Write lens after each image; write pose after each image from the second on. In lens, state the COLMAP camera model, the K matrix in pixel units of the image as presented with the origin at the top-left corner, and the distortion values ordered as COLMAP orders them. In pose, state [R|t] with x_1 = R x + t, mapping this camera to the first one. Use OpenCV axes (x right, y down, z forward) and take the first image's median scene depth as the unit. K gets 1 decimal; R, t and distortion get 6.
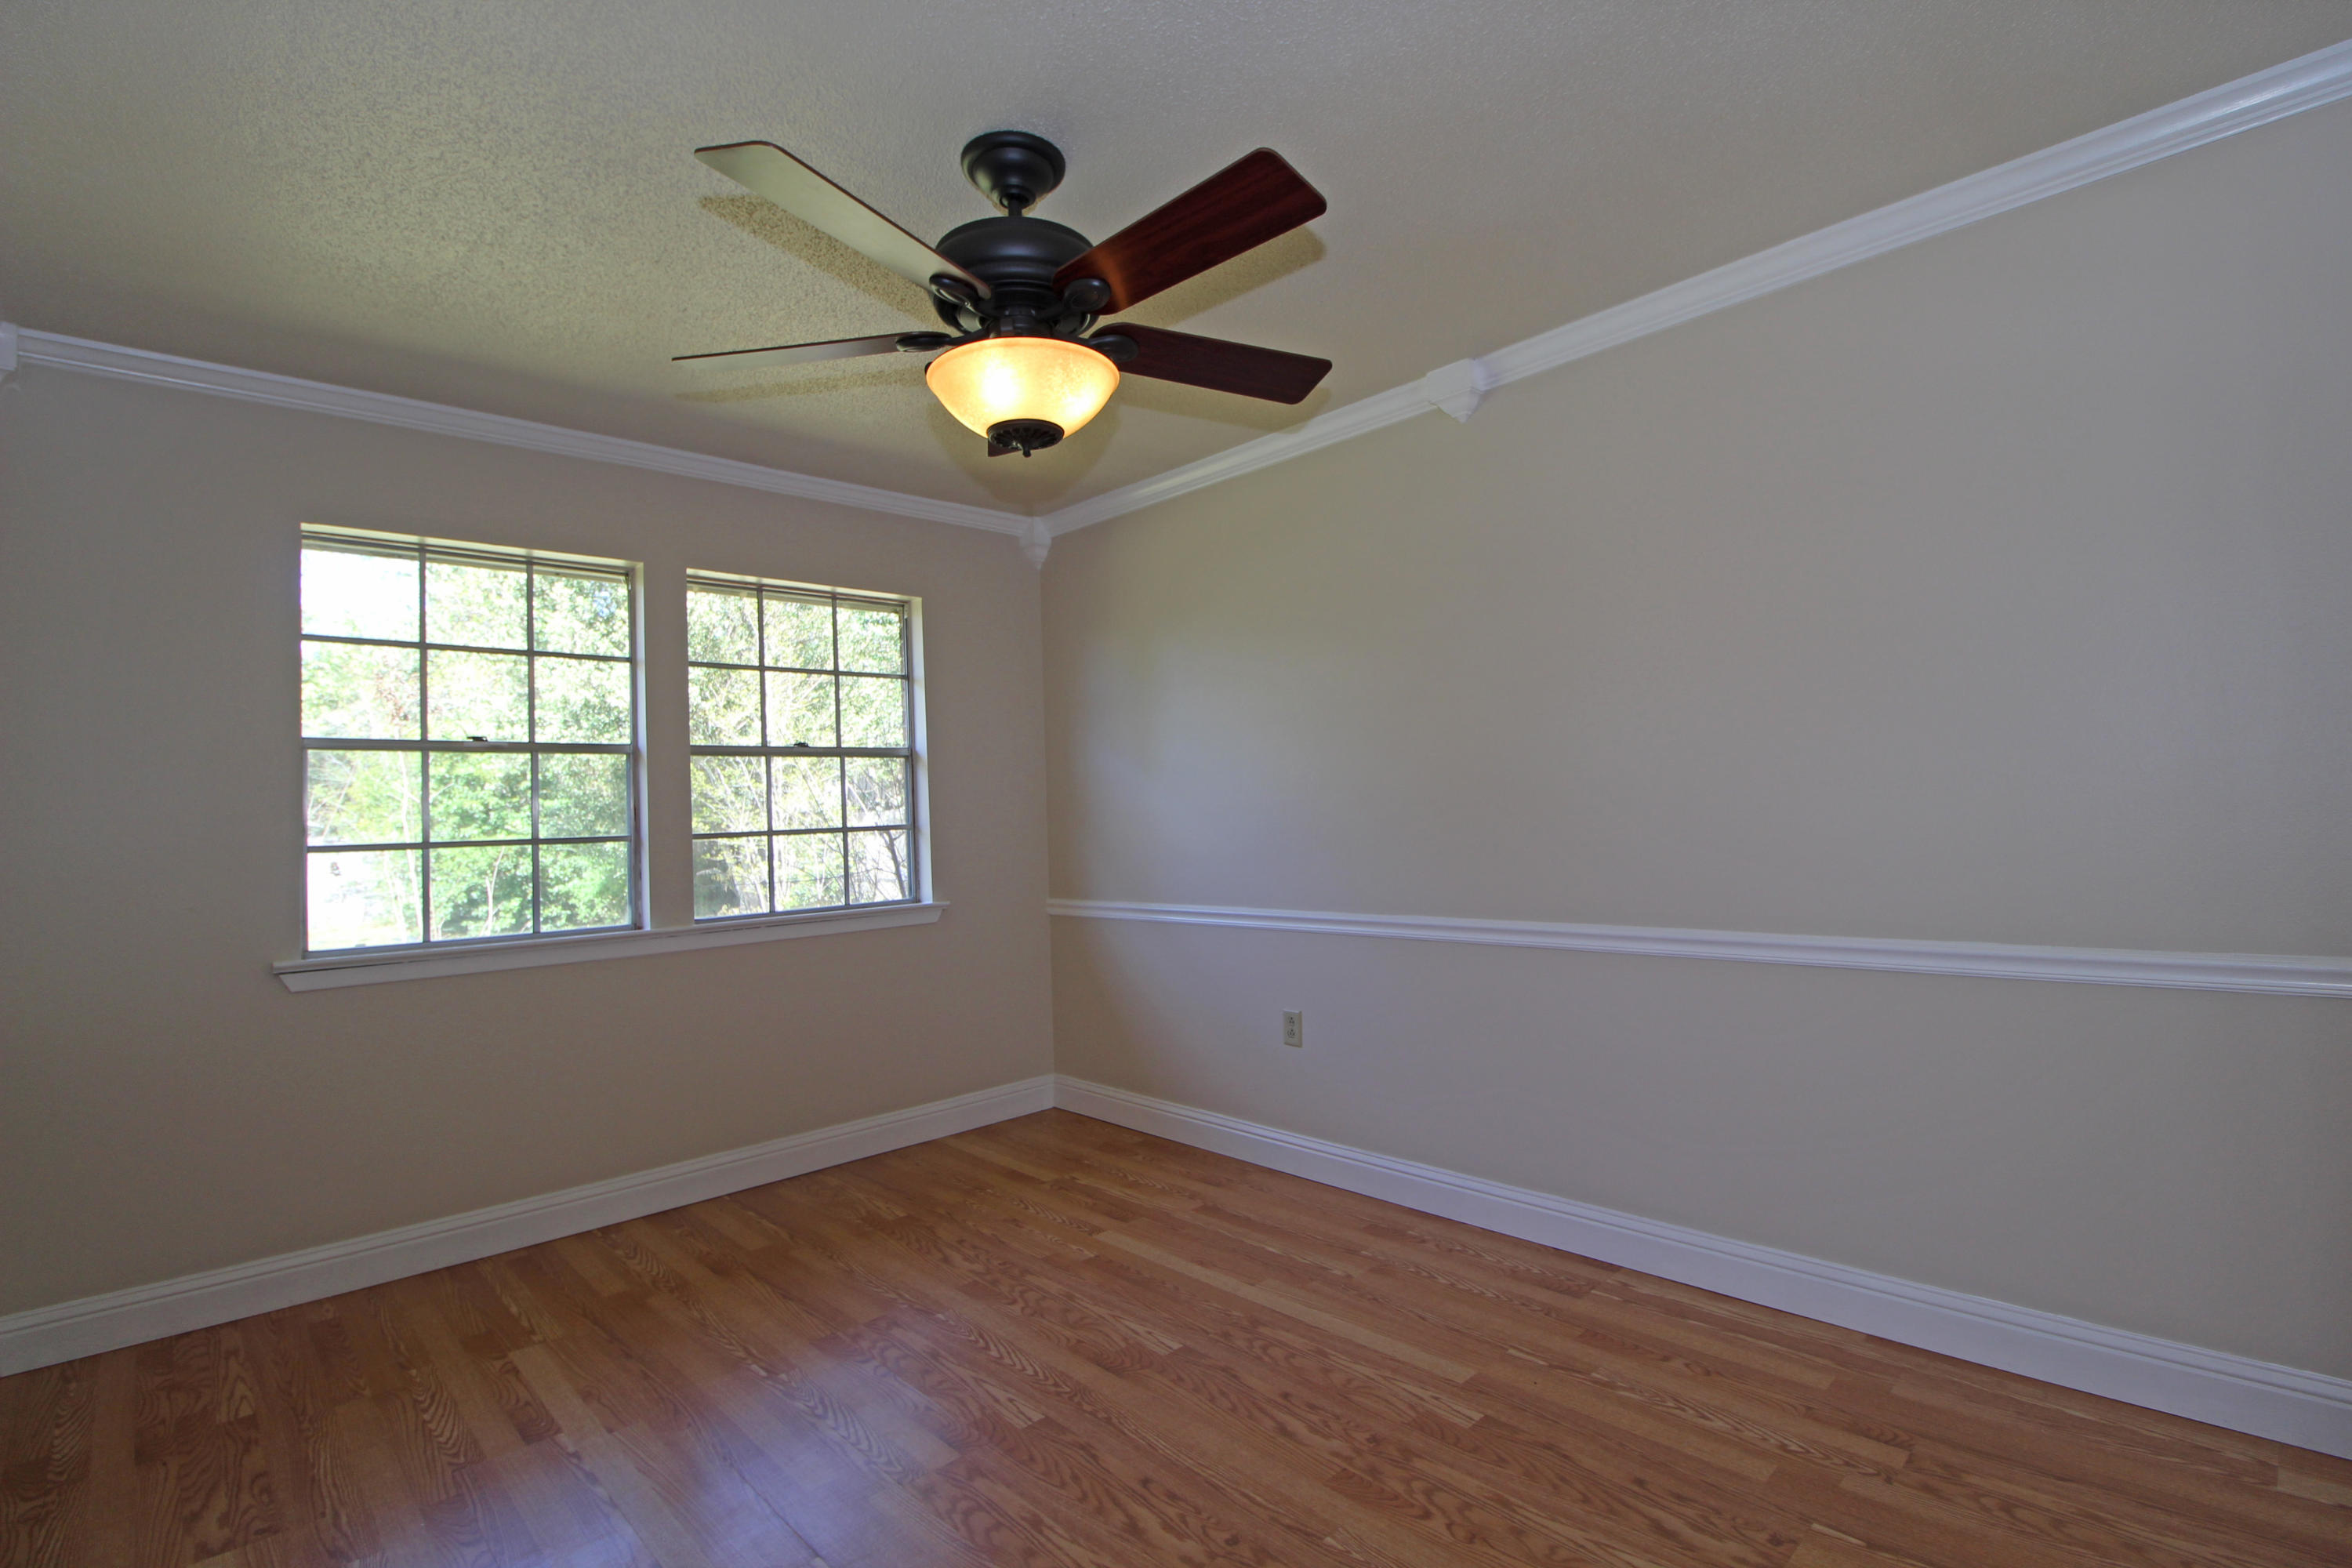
lens RADIAL K [[1084.7, 0, 1178.4], [0, 1084.7, 780.8], [0, 0, 1]] dist [-0.007724, -0.007428]
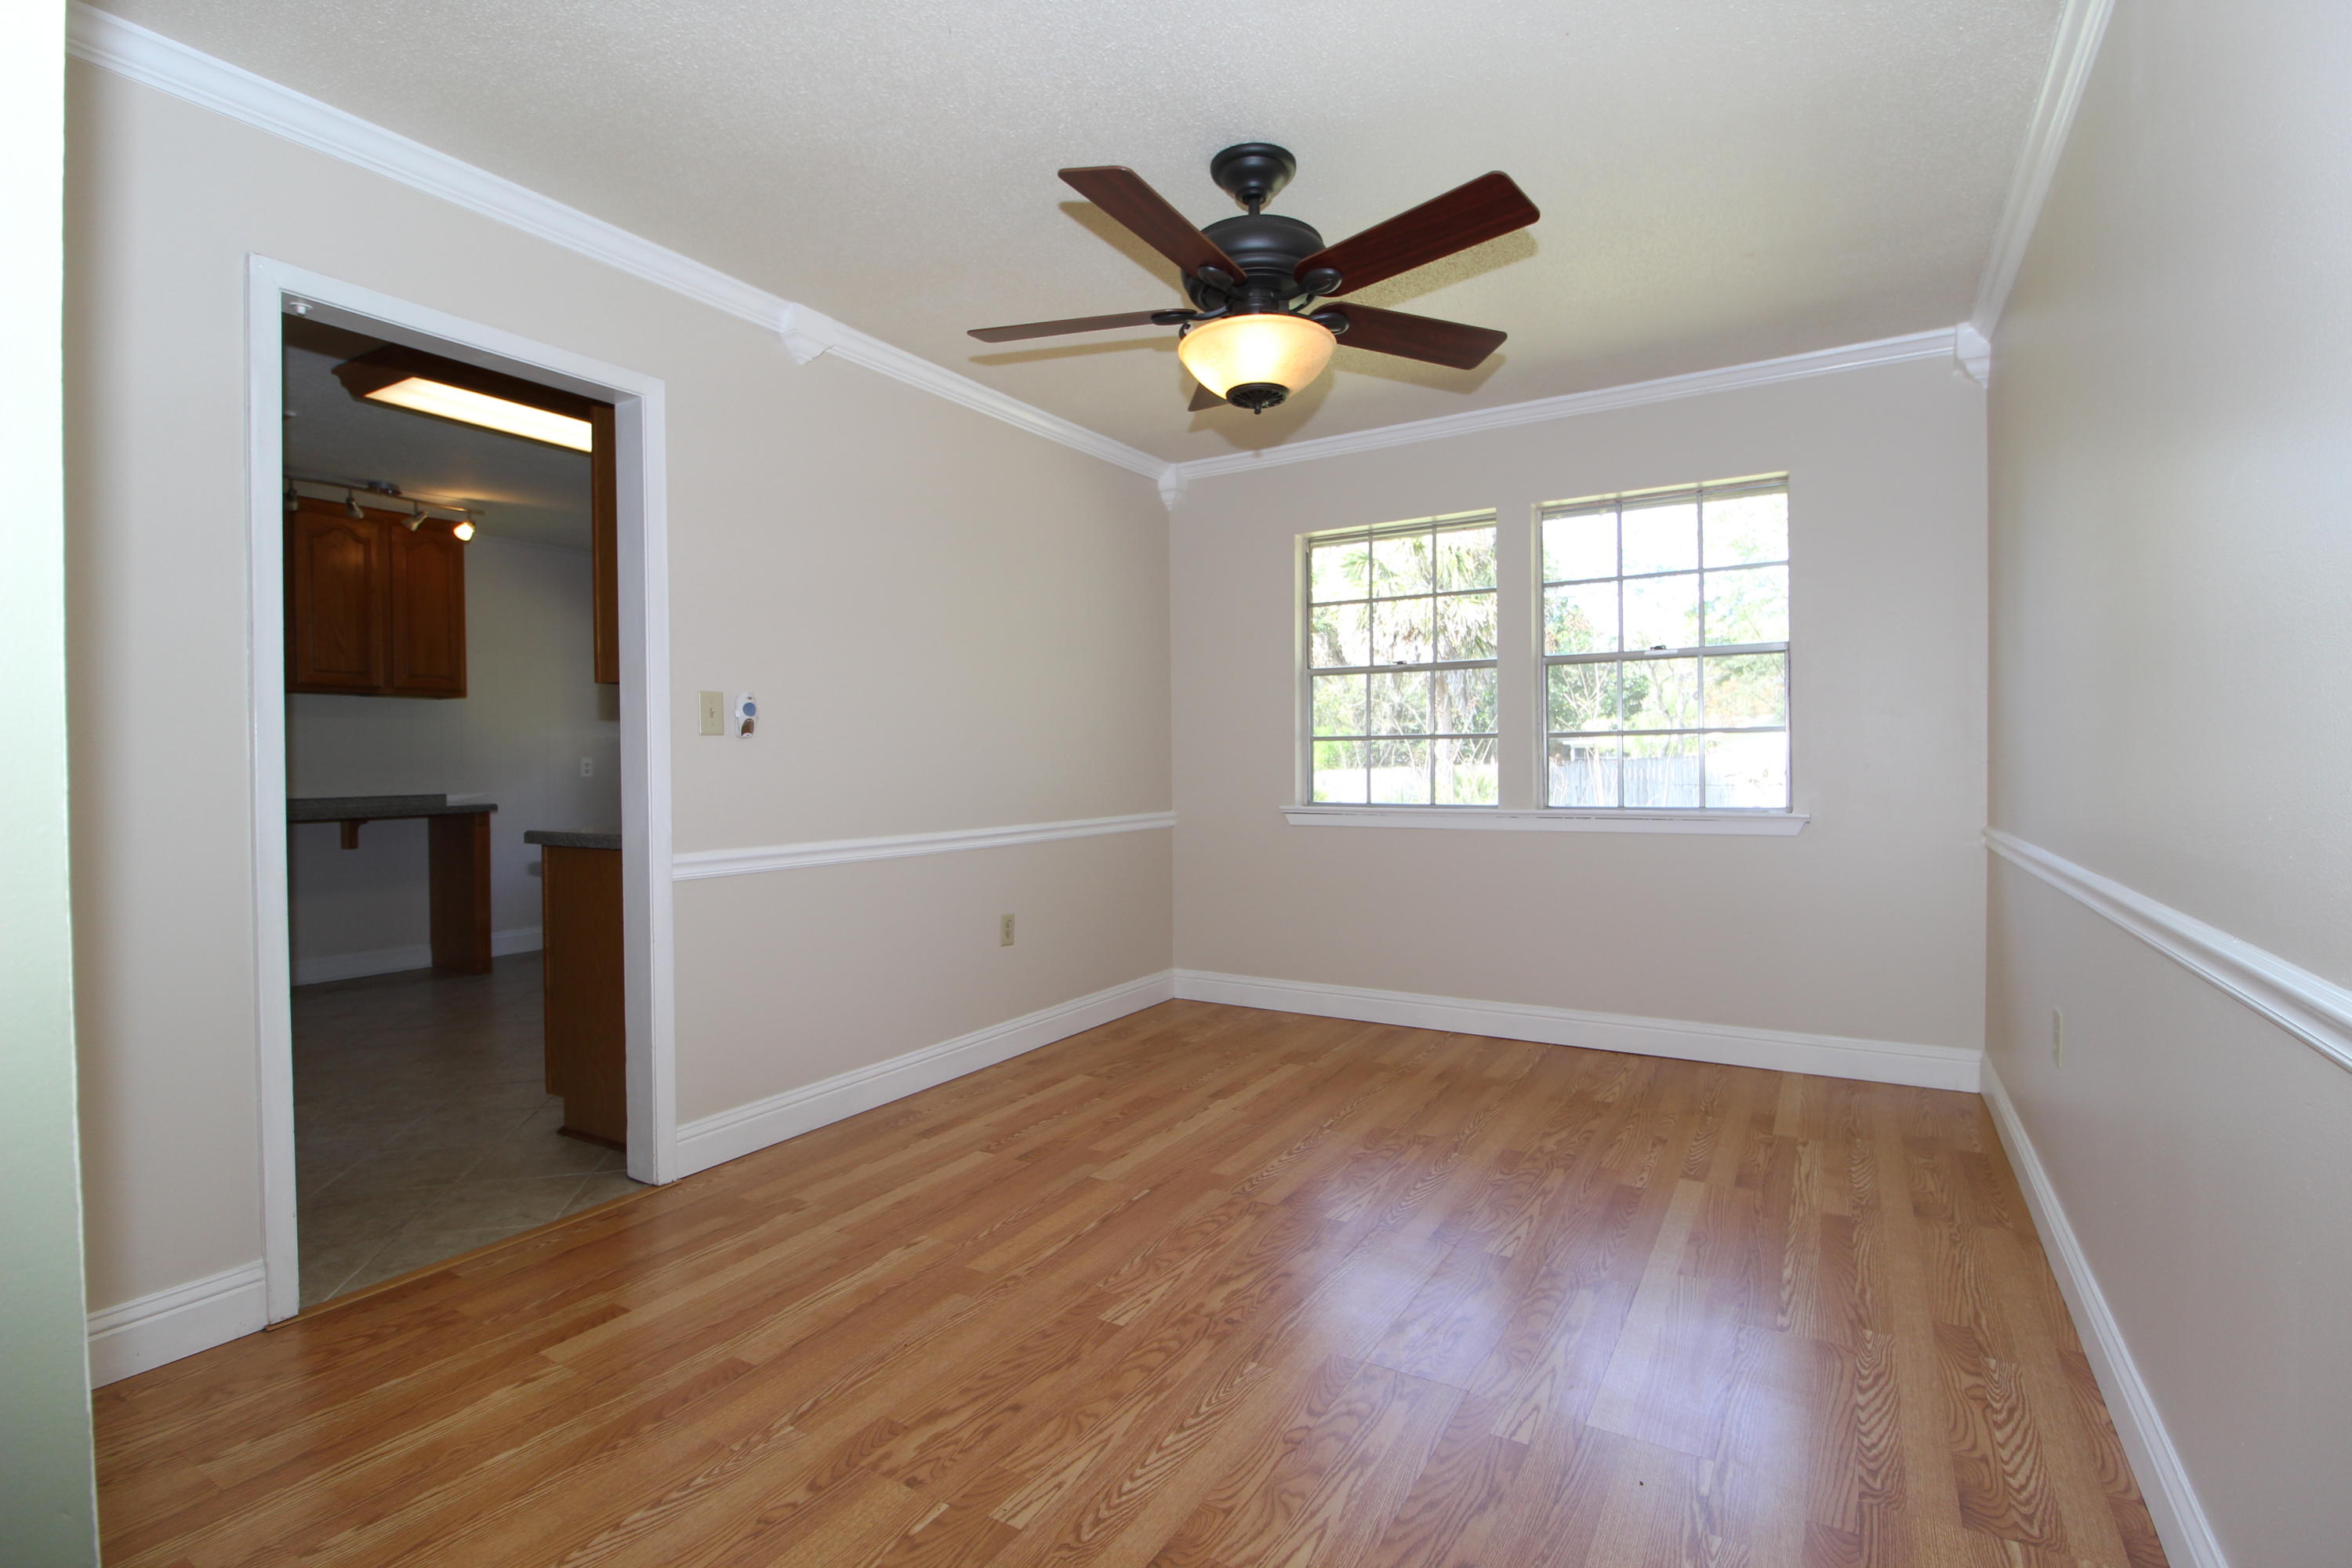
lens RADIAL K [[1084.7, 0, 1210.6], [0, 1084.7, 780.1], [0, 0, 1]] dist [-0.007724, -0.007428]
pose [[0.278220, 0.050606, -0.959183, 0.645357], [0.029428, 0.997693, 0.061174, 0.020099], [0.960066, -0.045246, 0.276089, 0.376636]]
